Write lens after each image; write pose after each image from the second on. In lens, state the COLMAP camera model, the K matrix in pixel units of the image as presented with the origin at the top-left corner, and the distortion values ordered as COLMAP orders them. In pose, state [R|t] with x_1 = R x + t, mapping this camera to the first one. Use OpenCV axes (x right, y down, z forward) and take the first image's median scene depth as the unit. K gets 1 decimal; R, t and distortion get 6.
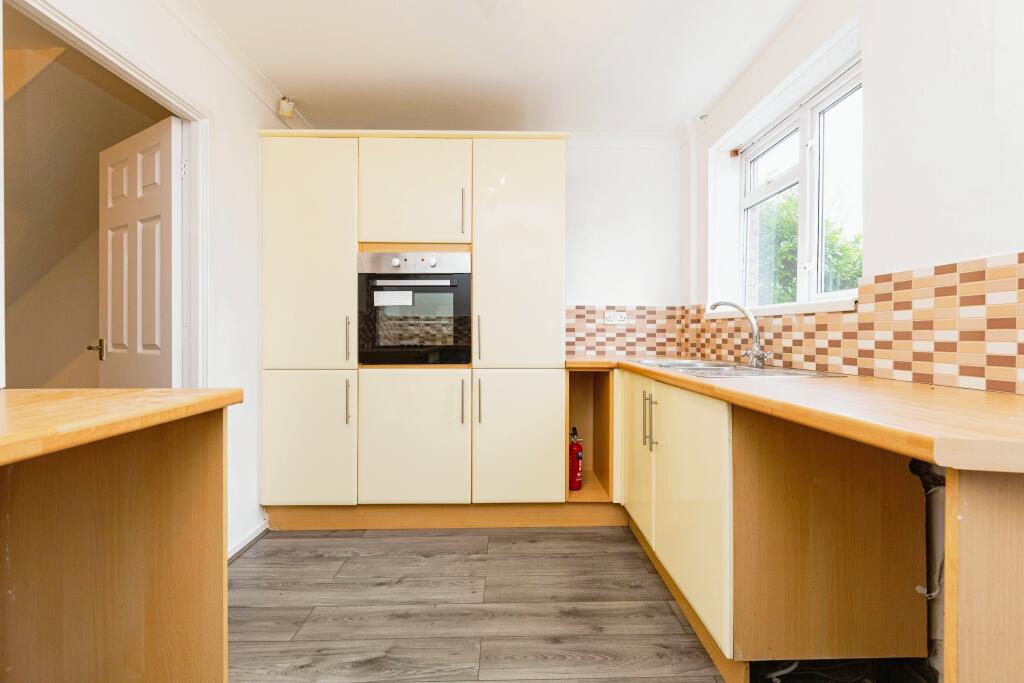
lens RADIAL K [[448.6, 0, 519.4], [0, 448.6, 335.3], [0, 0, 1]] dist [0.003256, 0.000659]
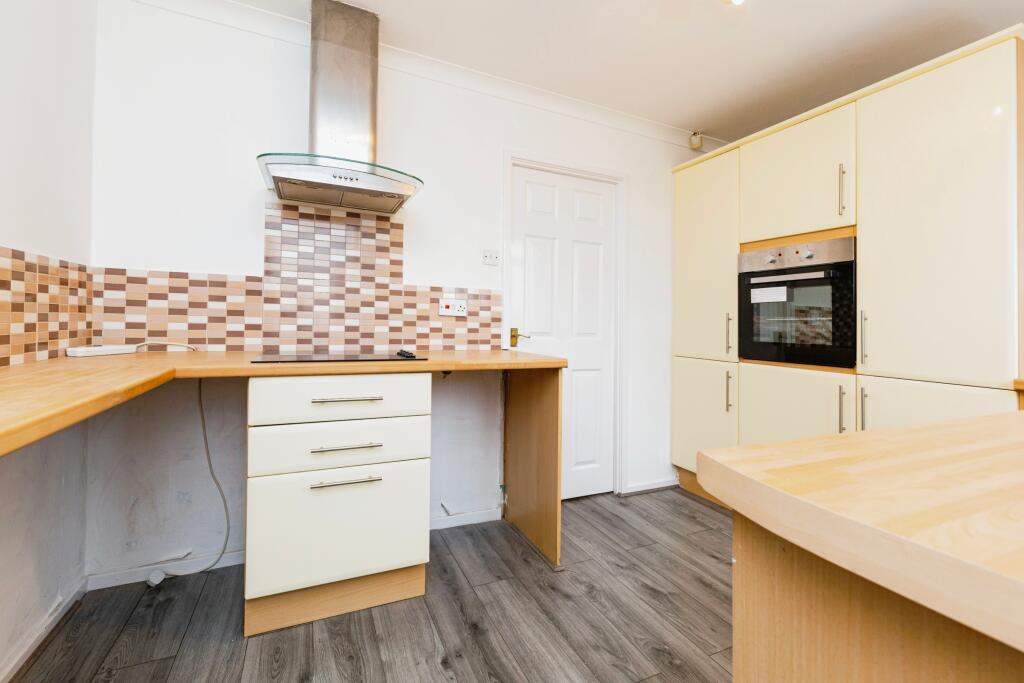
lens RADIAL K [[448.6, 0, 517.1], [0, 448.6, 332.8], [0, 0, 1]] dist [0.003256, 0.000659]
pose [[0.407743, 0.030155, -0.912599, 0.423106], [-0.029662, 0.999364, 0.019769, -0.001626], [0.912615, 0.019008, 0.408378, 0.087434]]
